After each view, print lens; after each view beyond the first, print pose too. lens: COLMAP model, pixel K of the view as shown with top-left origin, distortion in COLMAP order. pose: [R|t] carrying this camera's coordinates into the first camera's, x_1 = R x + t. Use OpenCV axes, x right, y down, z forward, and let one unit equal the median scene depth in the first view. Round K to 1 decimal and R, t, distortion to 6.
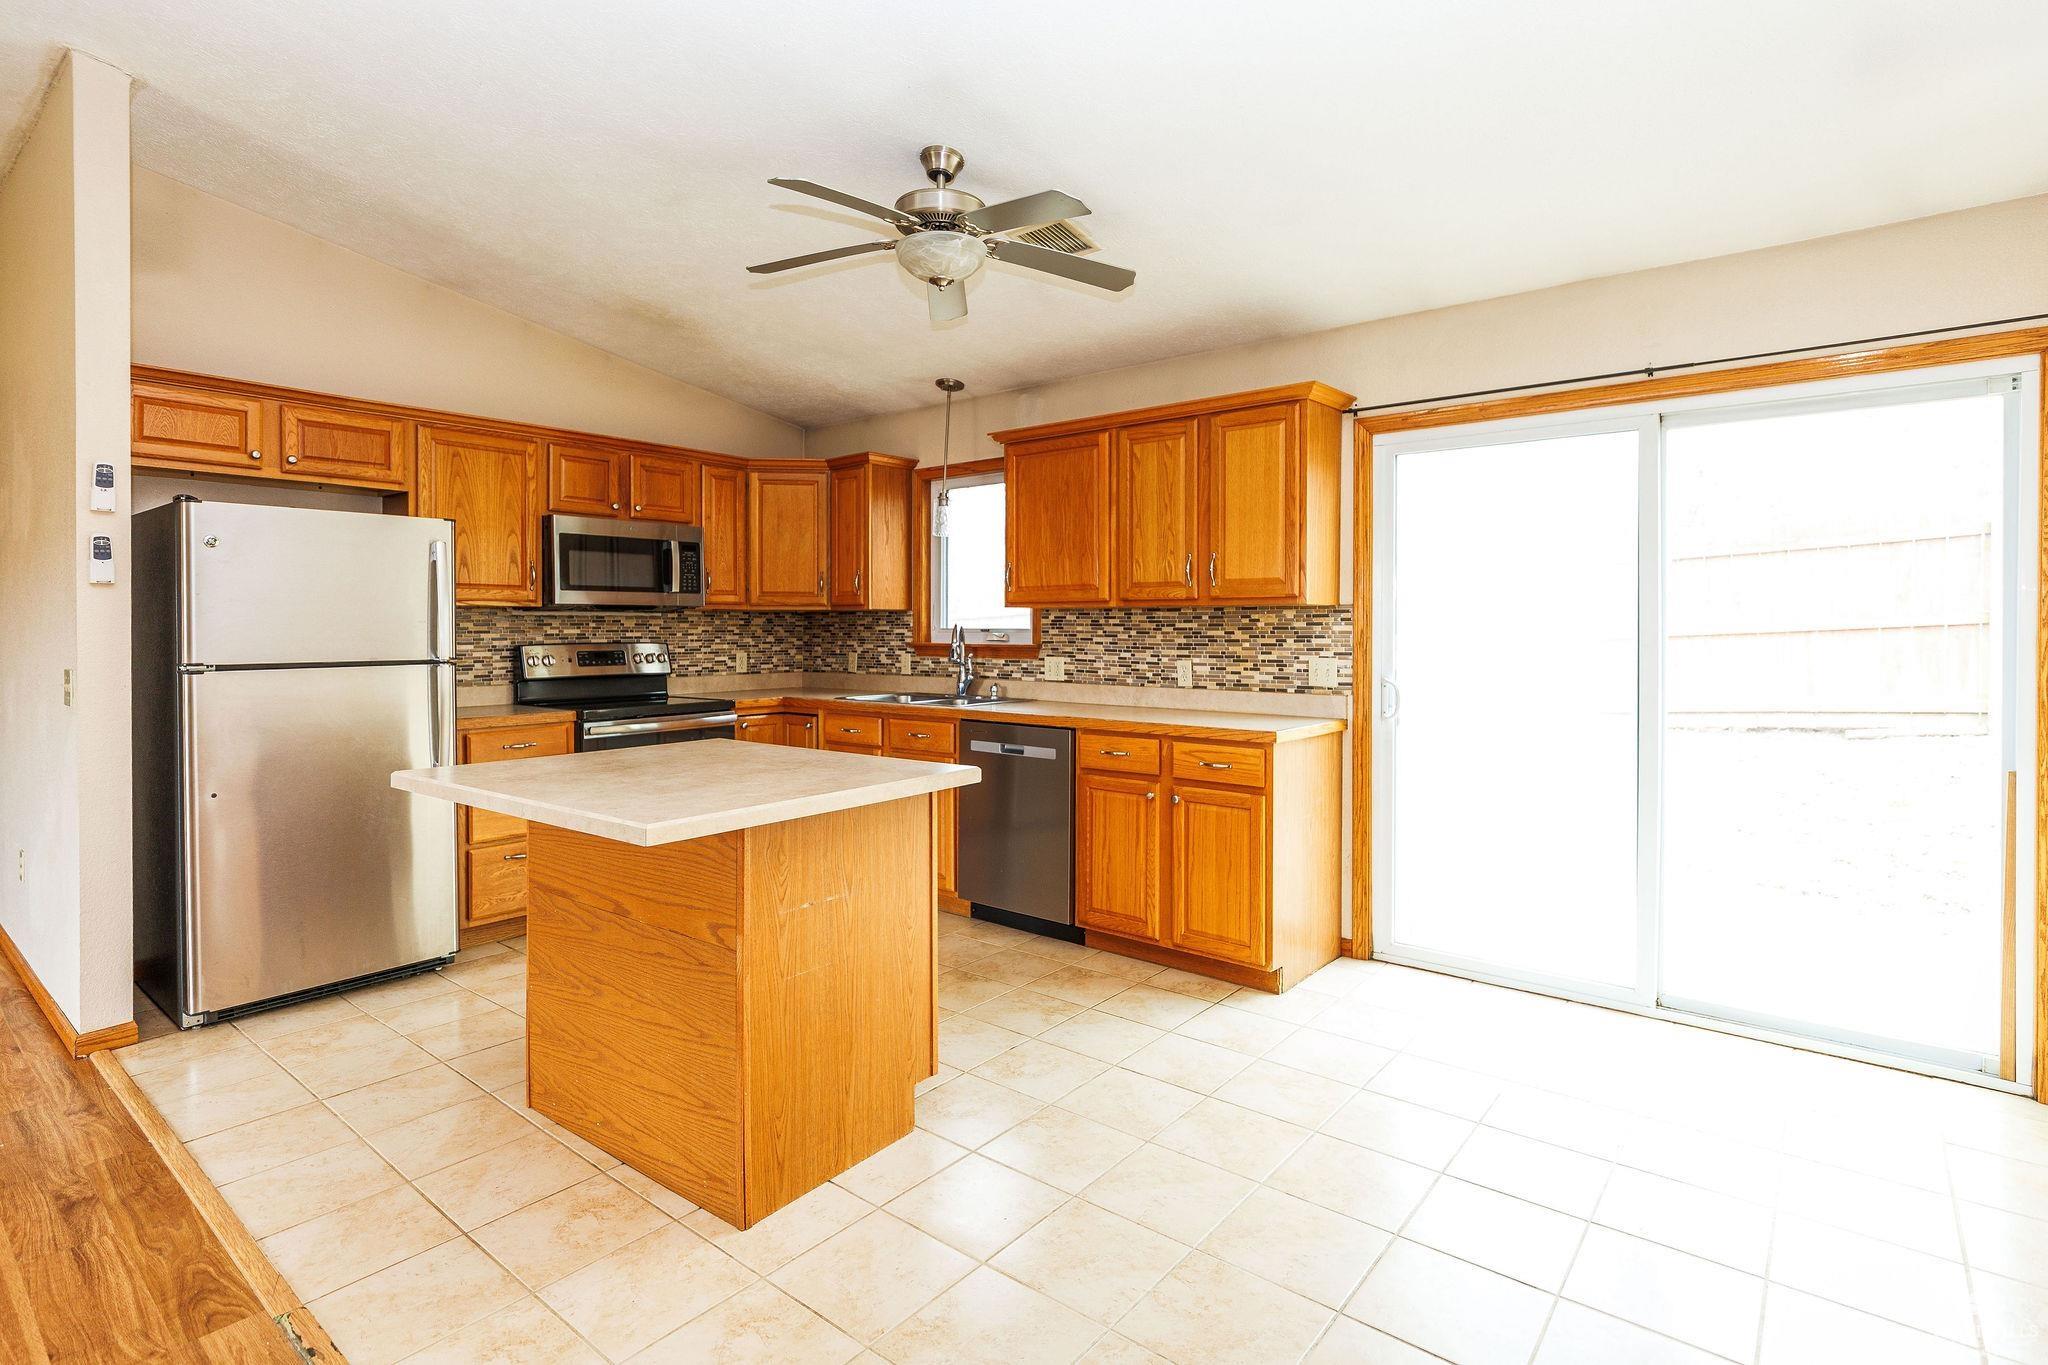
lens RADIAL K [[1000.3, 0, 1142.7], [0, 1000.3, 637.2], [0, 0, 1]] dist [-0.003048, 0.000831]
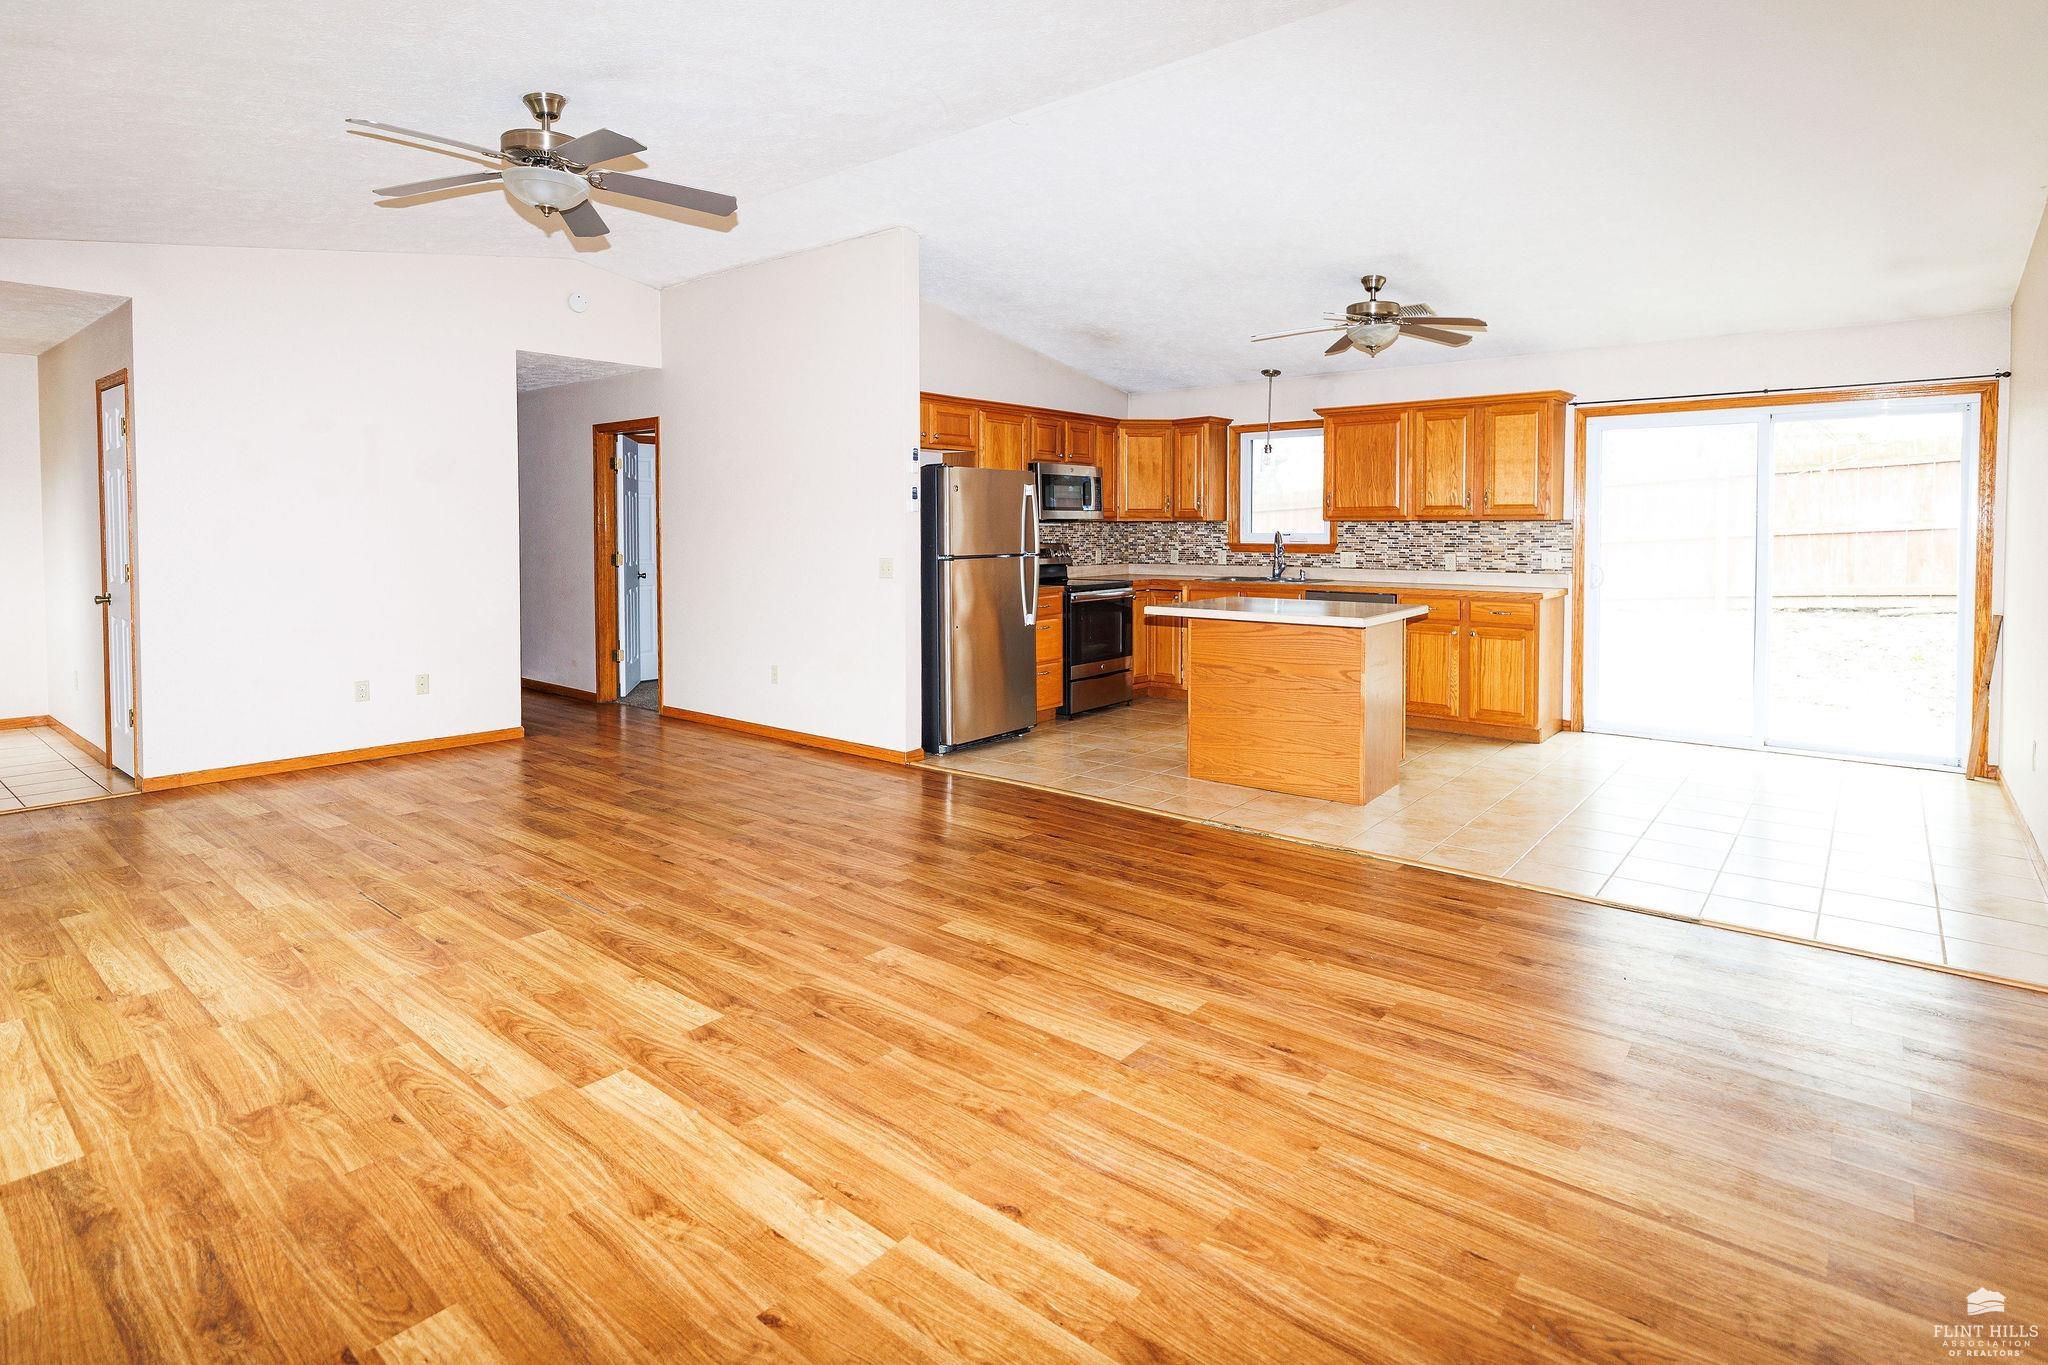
lens RADIAL K [[1000.3, 0, 1116.8], [0, 1000.3, 559.2], [0, 0, 1]] dist [-0.003048, 0.000831]
pose [[0.999135, -0.001067, -0.041559, -0.435537], [0.001973, 0.999762, 0.021746, -0.004133], [0.041526, -0.021809, 0.998899, -0.633458]]
